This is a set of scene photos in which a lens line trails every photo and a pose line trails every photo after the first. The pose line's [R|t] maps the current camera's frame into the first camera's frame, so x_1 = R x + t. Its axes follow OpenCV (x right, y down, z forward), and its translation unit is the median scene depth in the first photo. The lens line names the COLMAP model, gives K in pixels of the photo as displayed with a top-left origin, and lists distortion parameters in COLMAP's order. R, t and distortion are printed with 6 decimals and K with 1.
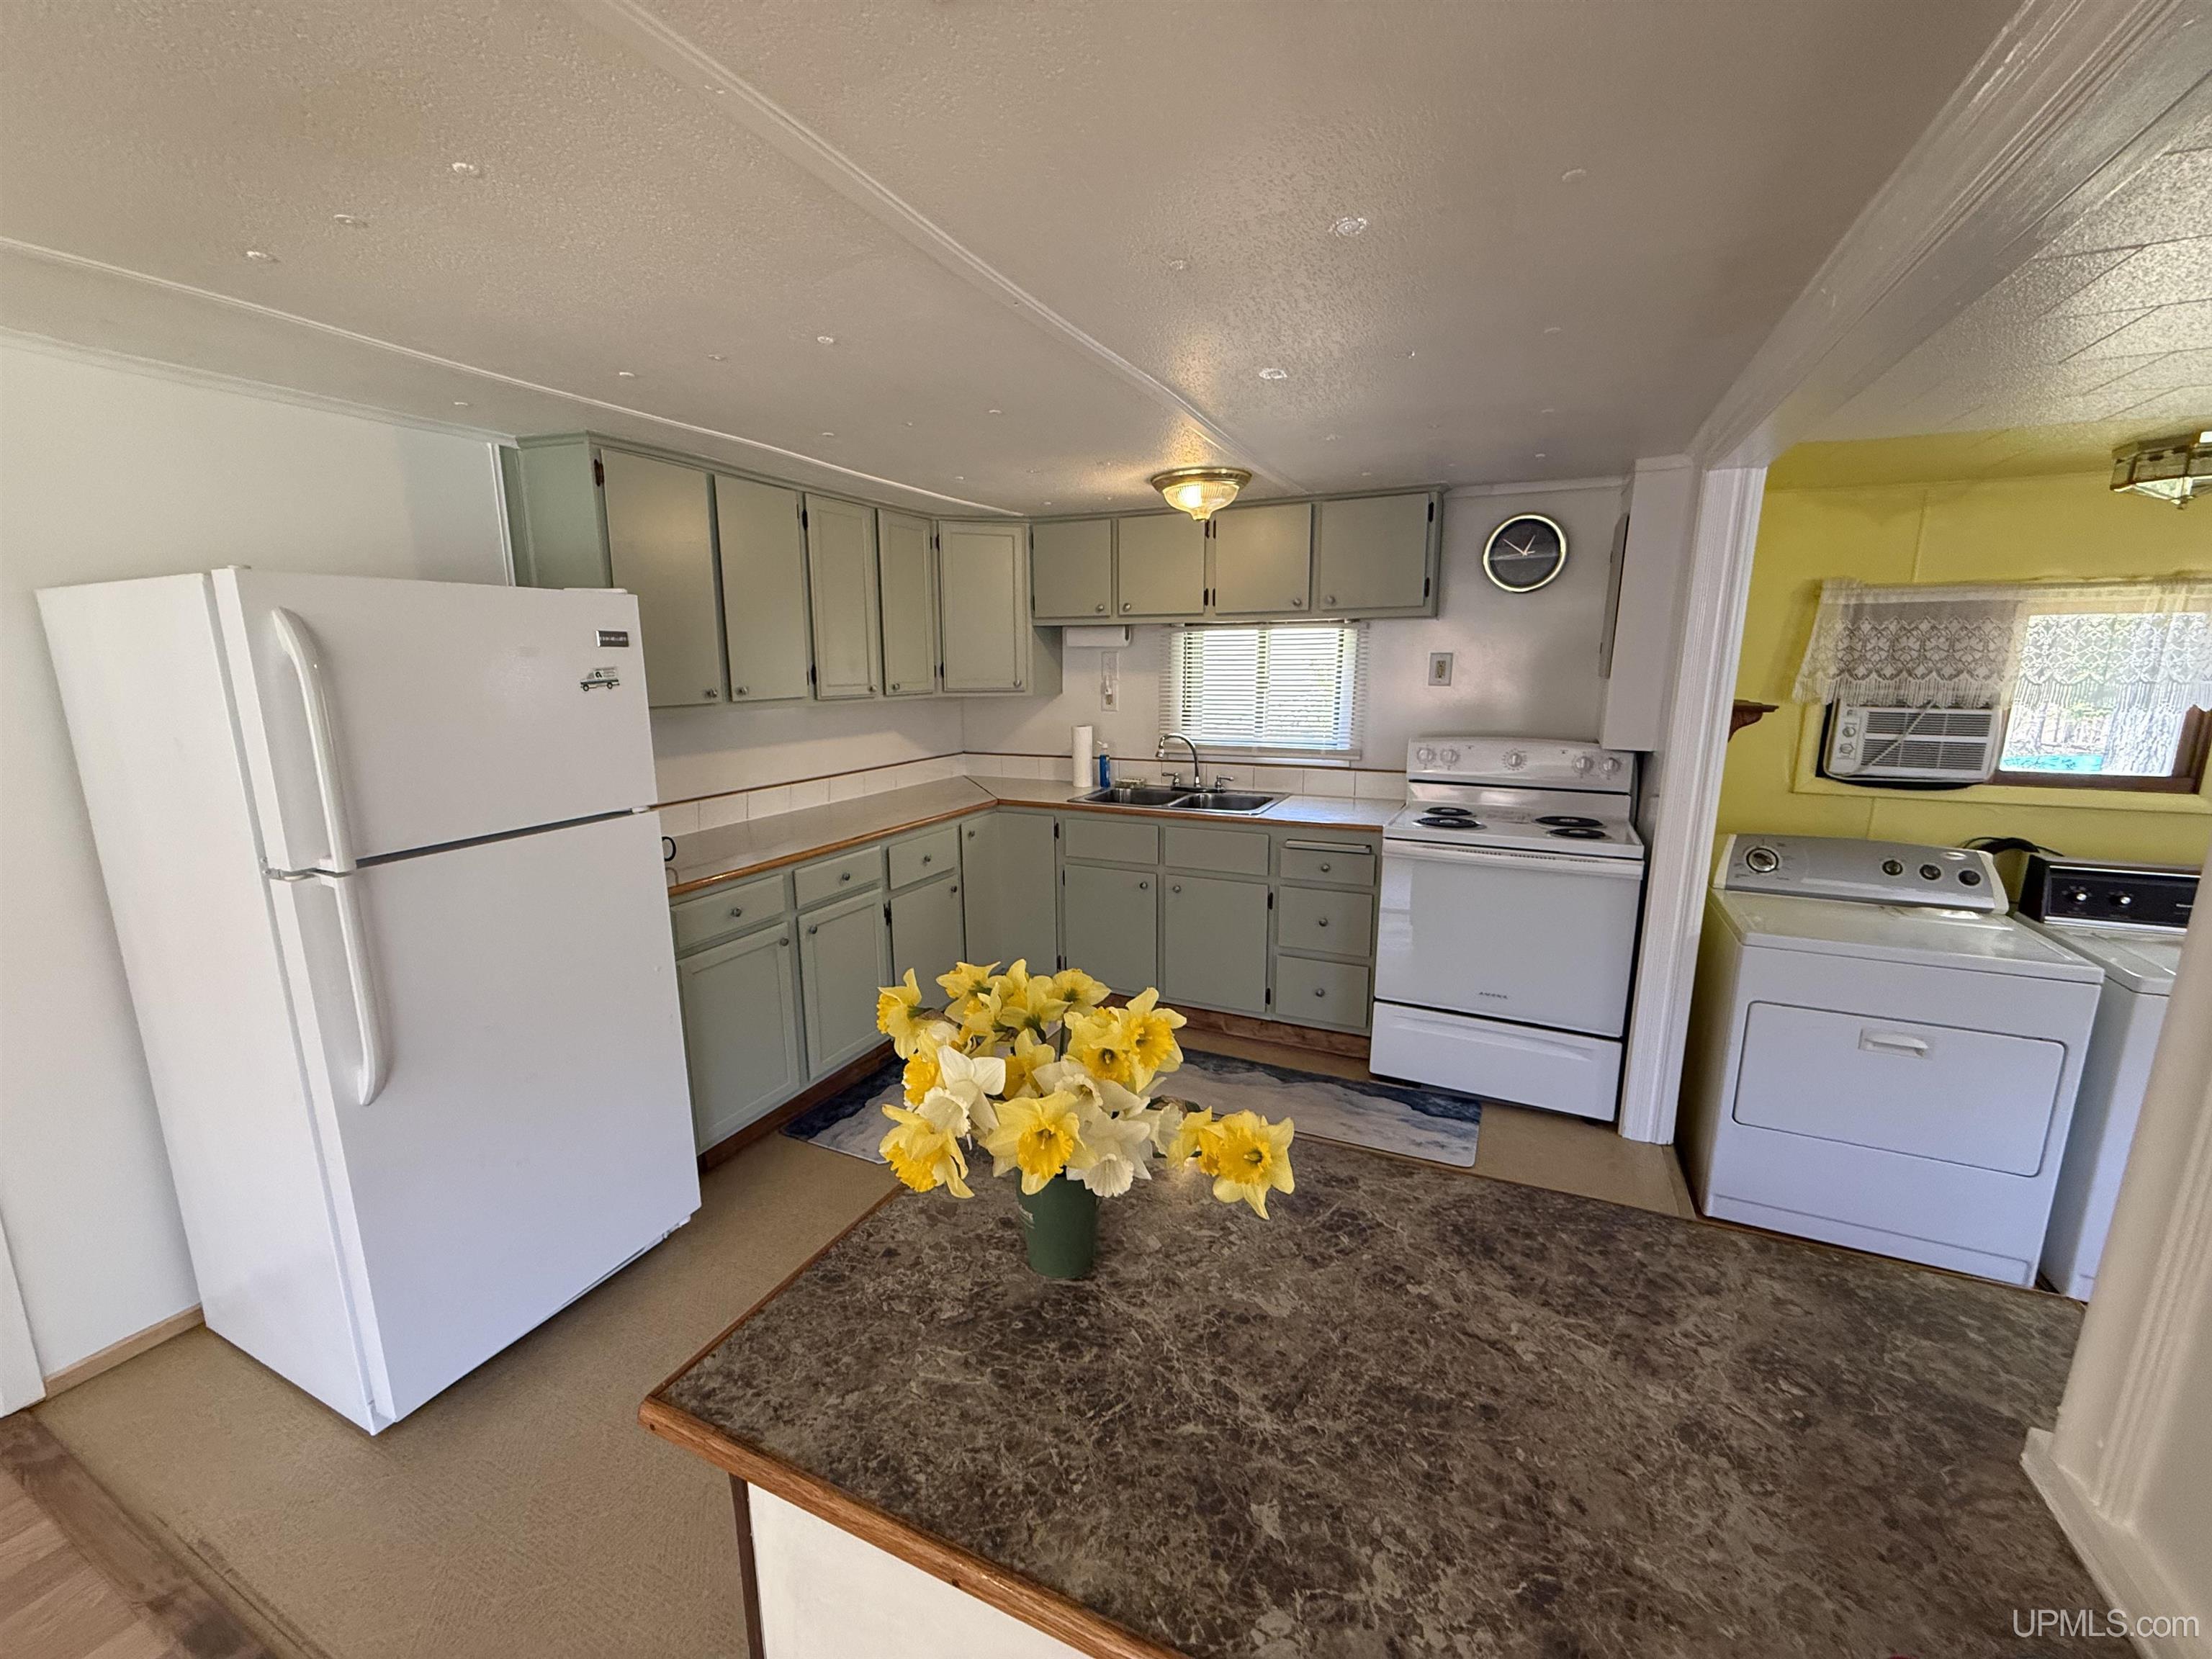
lens RADIAL K [[877.9, 0, 1095.7], [0, 877.9, 830.1], [0, 0, 1]] dist [-0.002313, 0.000559]
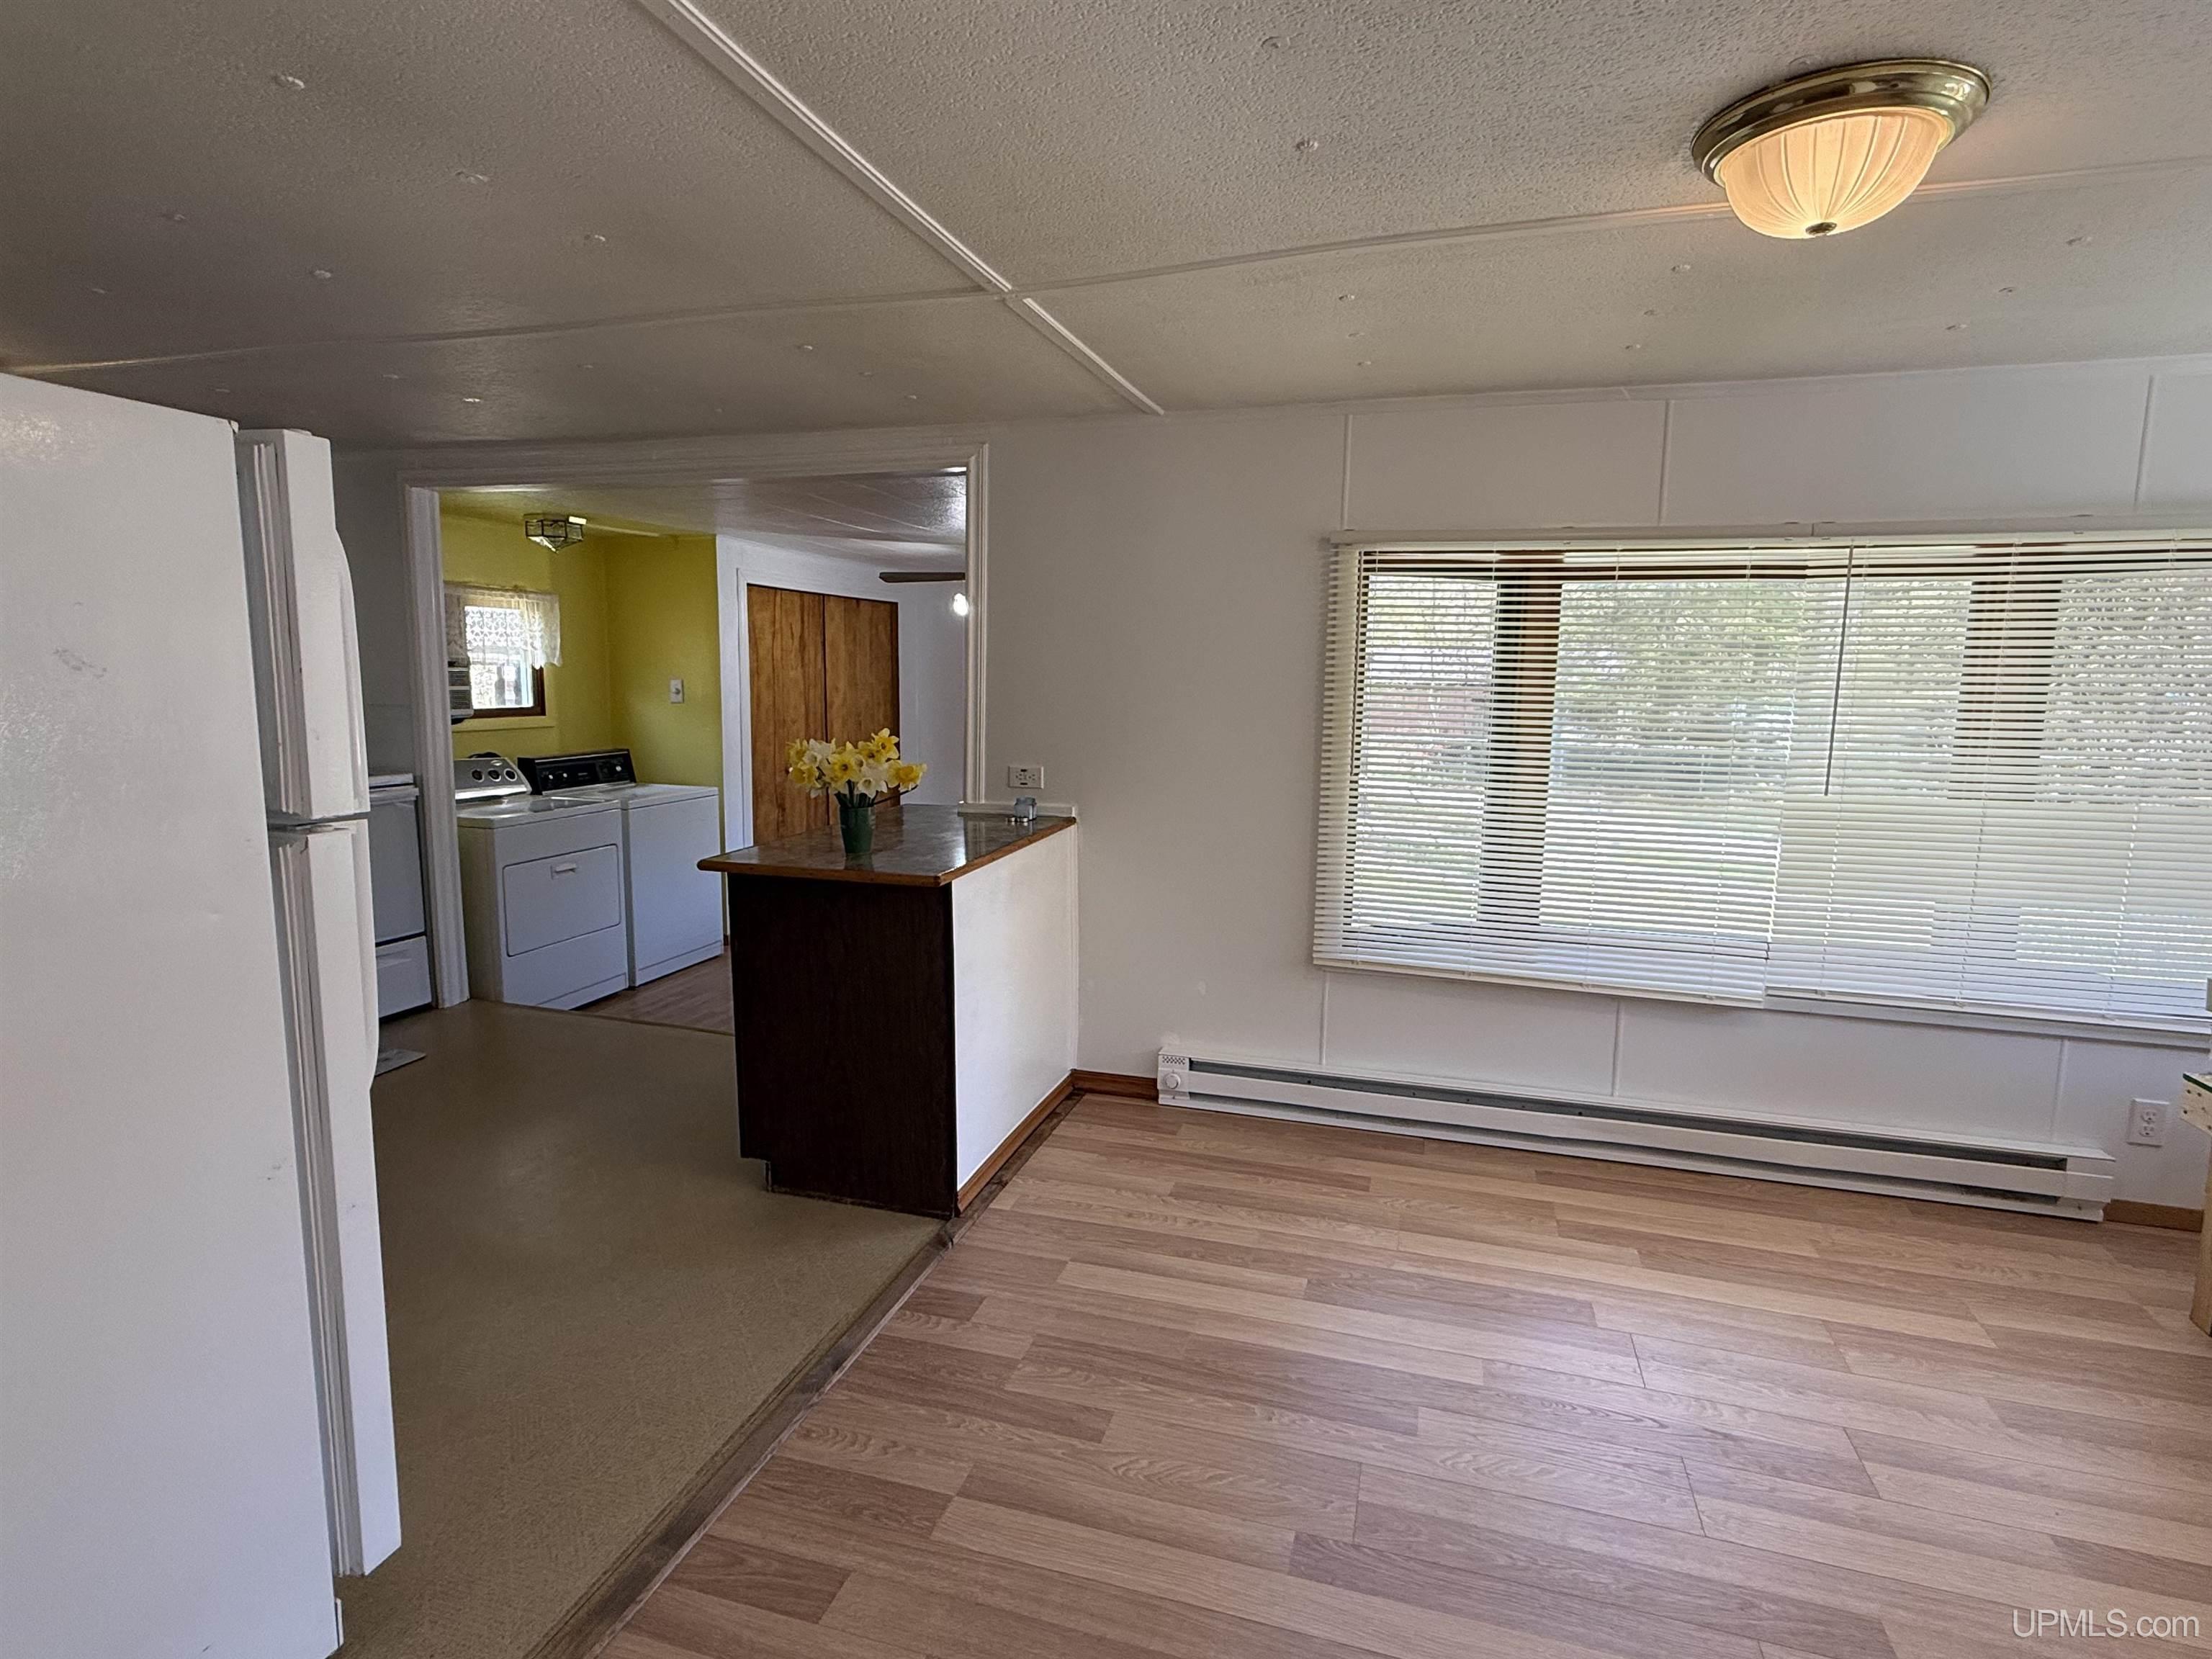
lens RADIAL K [[1127.4, 0, 1102.8], [0, 1127.4, 826.4], [0, 0, 1]] dist [0.004852, -0.001298]
pose [[-0.152134, -0.133362, 0.979321, -0.990326], [0.174627, 0.971639, 0.159444, 0.007234], [-0.972811, 0.195273, -0.124531, 0.220728]]
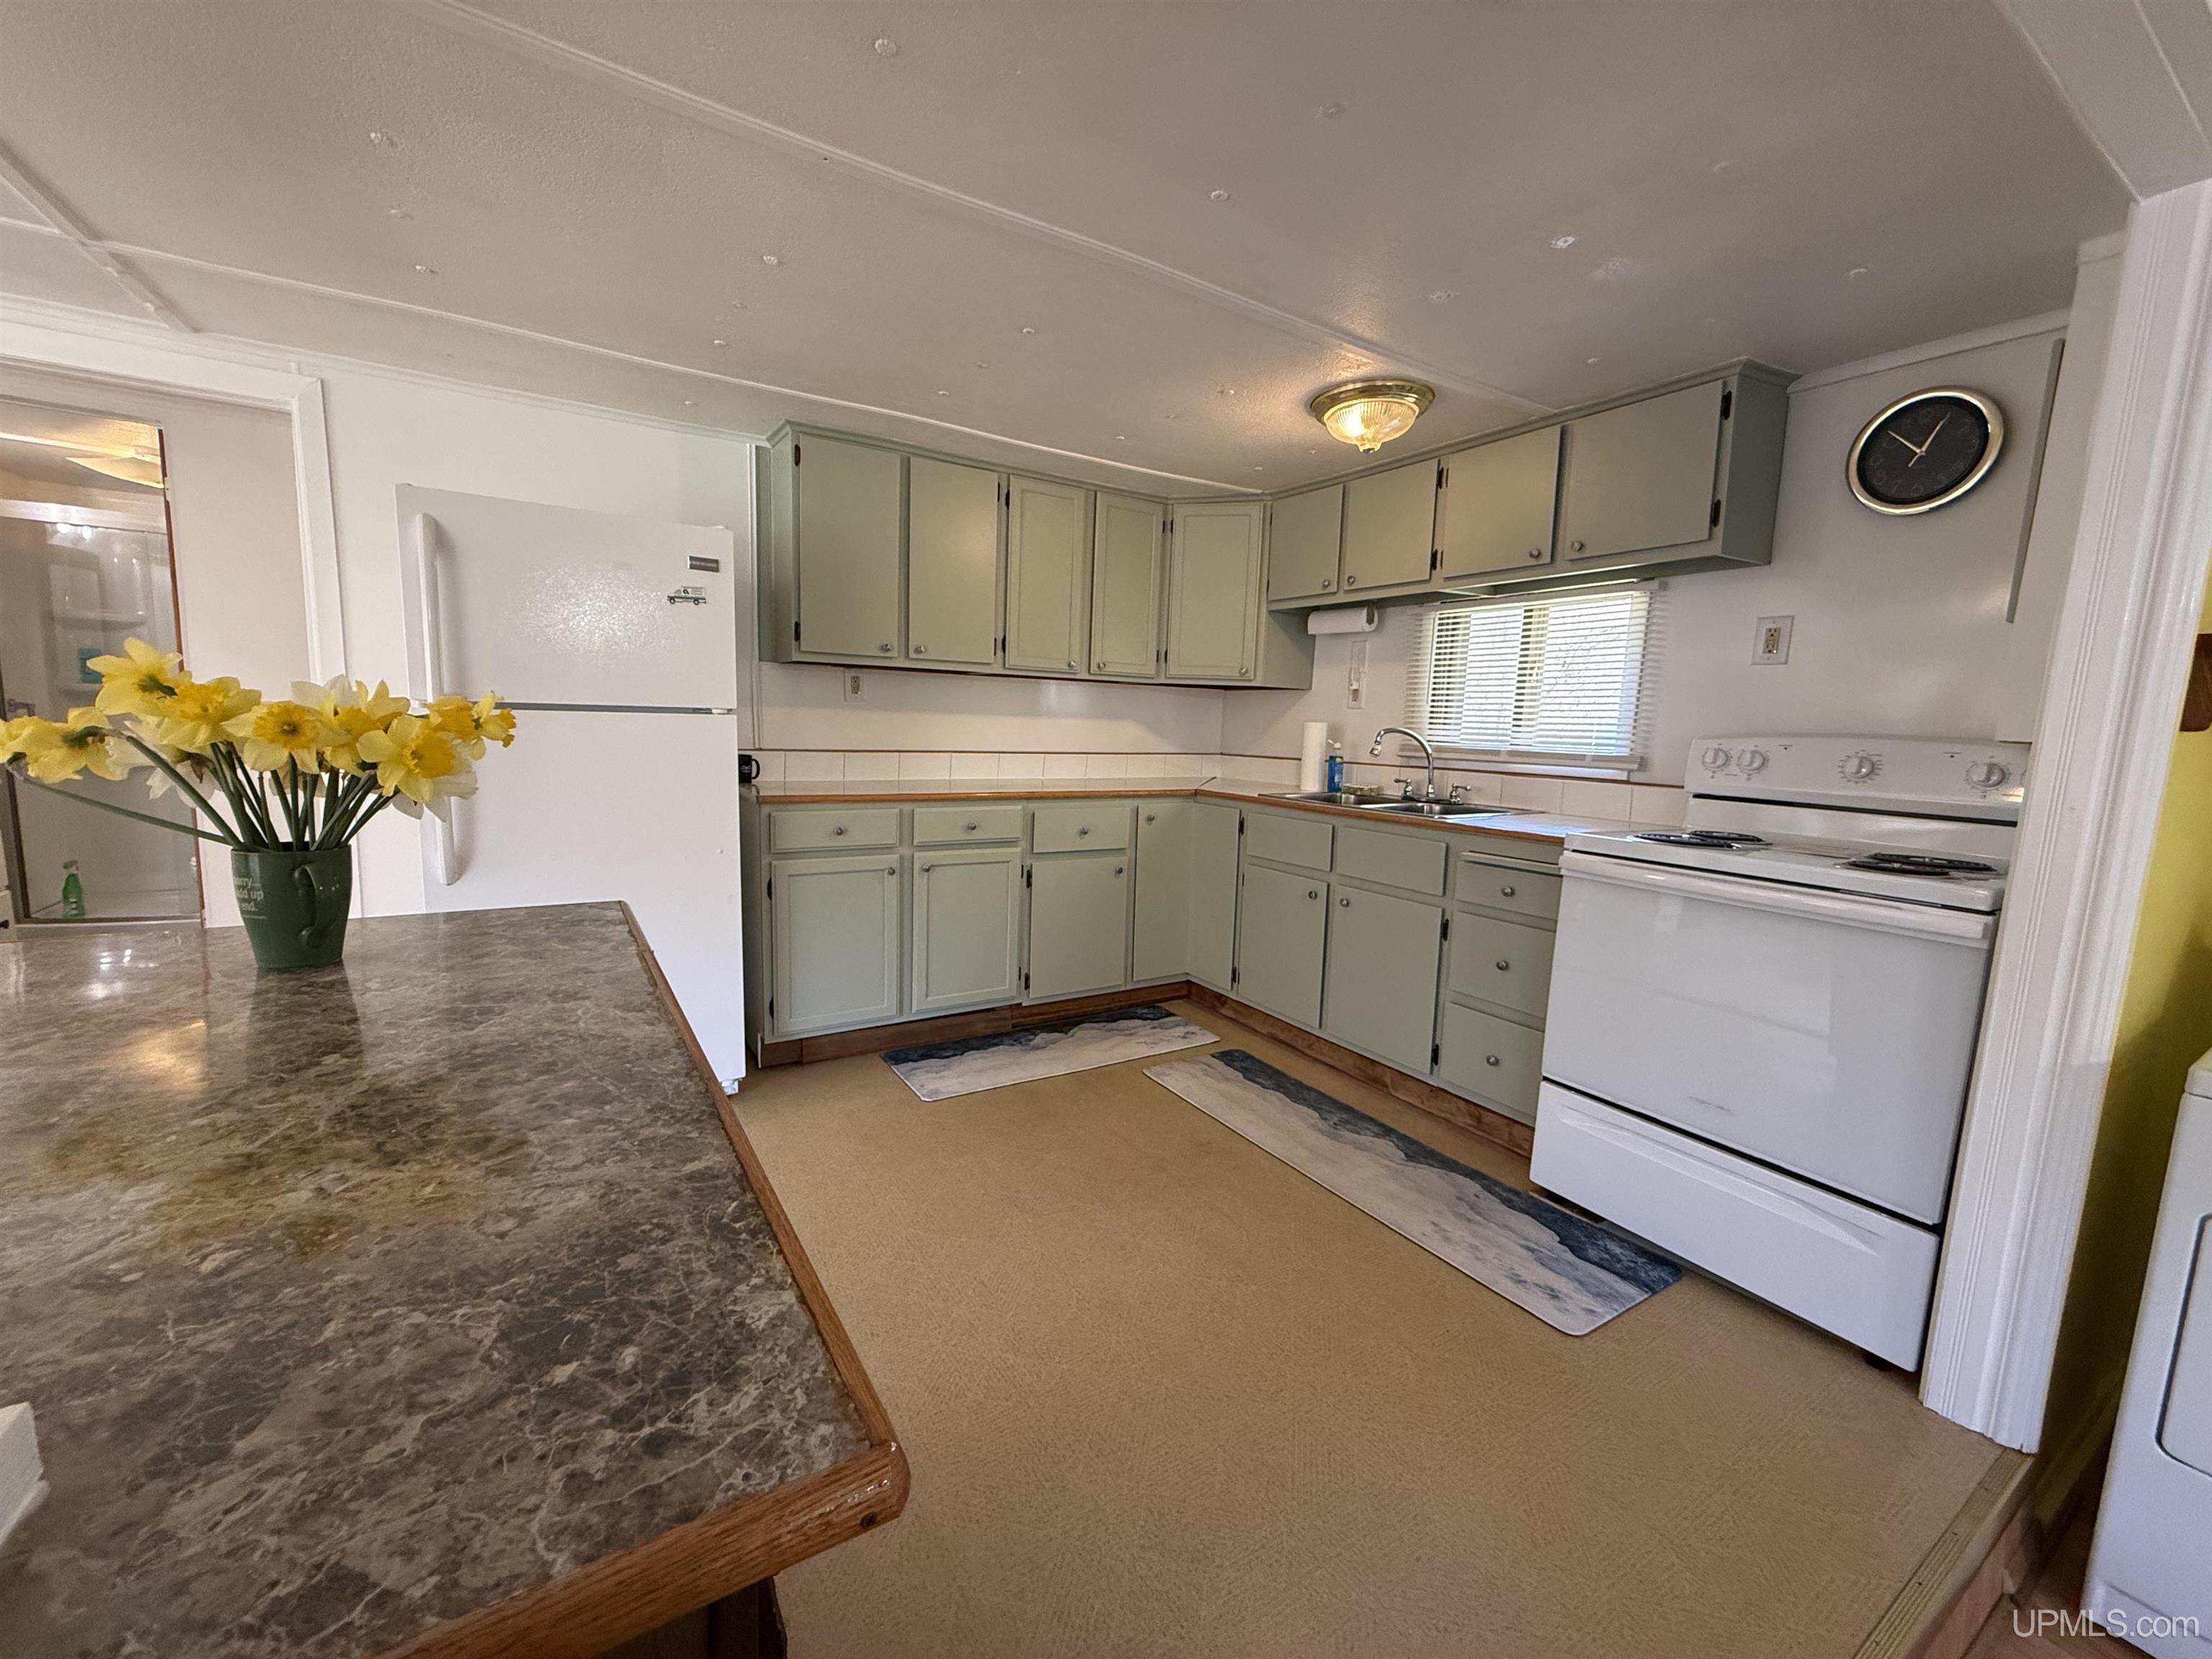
lens RADIAL K [[877.9, 0, 1096.7], [0, 877.9, 831.1], [0, 0, 1]] dist [-0.002313, 0.000559]
pose [[0.845243, 0.101779, -0.524600, 0.375331], [-0.140869, 0.989409, -0.035013, 0.072383], [0.515480, 0.103495, 0.850629, 0.188952]]
